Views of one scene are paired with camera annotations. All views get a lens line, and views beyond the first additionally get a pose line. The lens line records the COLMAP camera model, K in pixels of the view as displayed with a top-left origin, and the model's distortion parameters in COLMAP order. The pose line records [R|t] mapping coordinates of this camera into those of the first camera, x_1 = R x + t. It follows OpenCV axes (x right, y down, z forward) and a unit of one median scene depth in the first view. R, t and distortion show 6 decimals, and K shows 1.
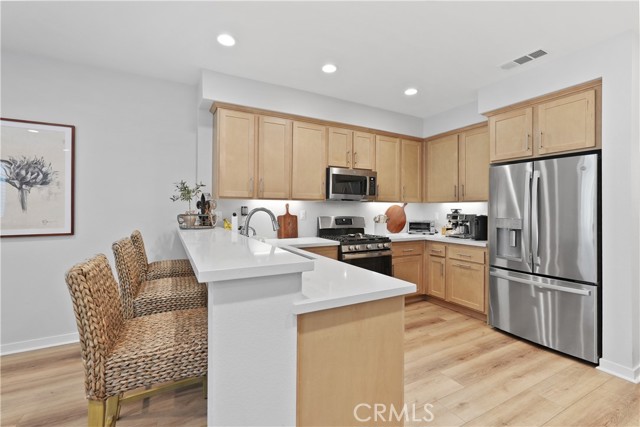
lens RADIAL K [[286.5, 0, 321.6], [0, 286.5, 206.1], [0, 0, 1]] dist [-0.014264, 0.007708]
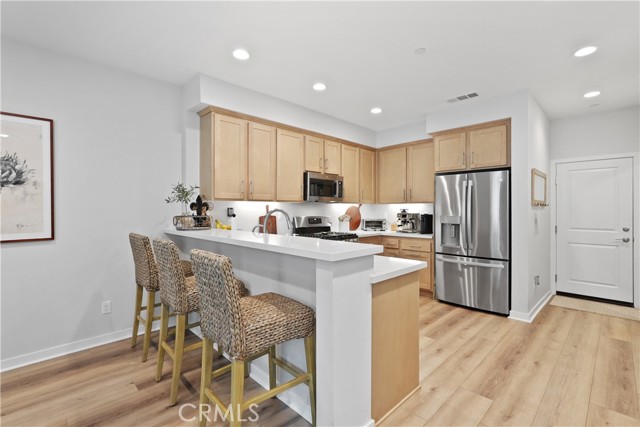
lens RADIAL K [[293.6, 0, 322.8], [0, 293.6, 209.1], [0, 0, 1]] dist [-0.003828, 0.000407]
pose [[0.959379, -0.005810, 0.282060, -0.235738], [0.003272, 0.999950, 0.009468, -0.002487], [-0.282101, -0.008161, 0.959350, -0.107397]]
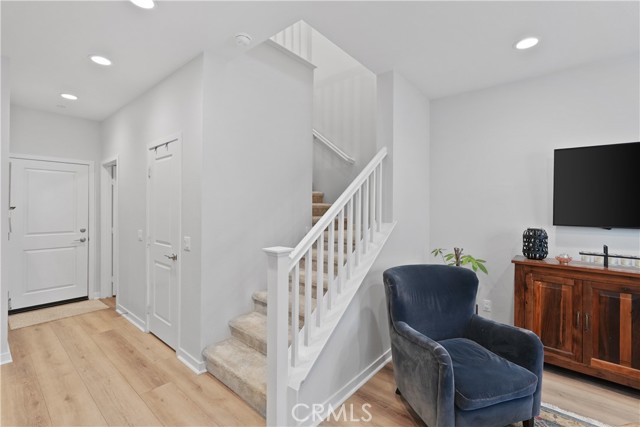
lens RADIAL K [[286.5, 0, 321.6], [0, 286.5, 206.1], [0, 0, 1]] dist [-0.014264, 0.007708]
pose [[-0.370866, -0.003662, 0.928679, -0.277860], [-0.015098, 0.999884, -0.002087, -0.023694], [-0.928564, -0.014795, -0.370878, 0.155421]]
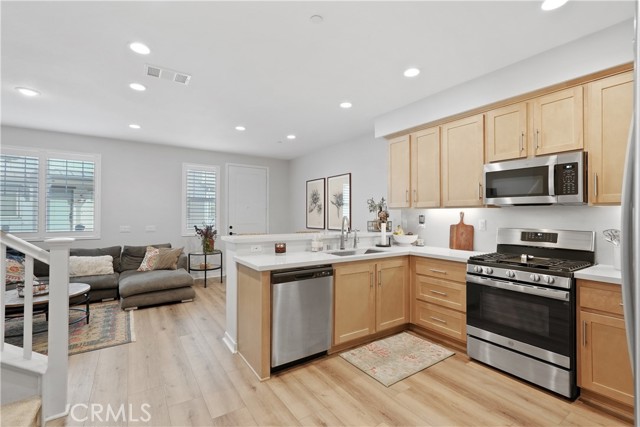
lens RADIAL K [[287.5, 0, 320.0], [0, 287.5, 213.5], [0, 0, 1]] dist [-0.003208, 0.000320]
pose [[0.095597, -0.012251, -0.995345, 0.763245], [0.004030, 0.999921, -0.011920, 0.005810], [0.995412, -0.002871, 0.095638, 0.474641]]
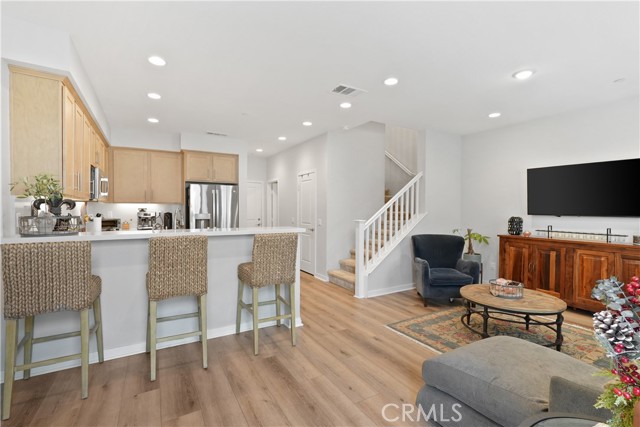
lens RADIAL K [[287.5, 0, 320.0], [0, 287.5, 213.5], [0, 0, 1]] dist [-0.003208, 0.000320]
pose [[-0.035898, -0.019711, 0.999161, -1.001229], [-0.013068, 0.999729, 0.019252, -0.002180], [-0.999270, -0.012366, -0.036146, 0.254264]]
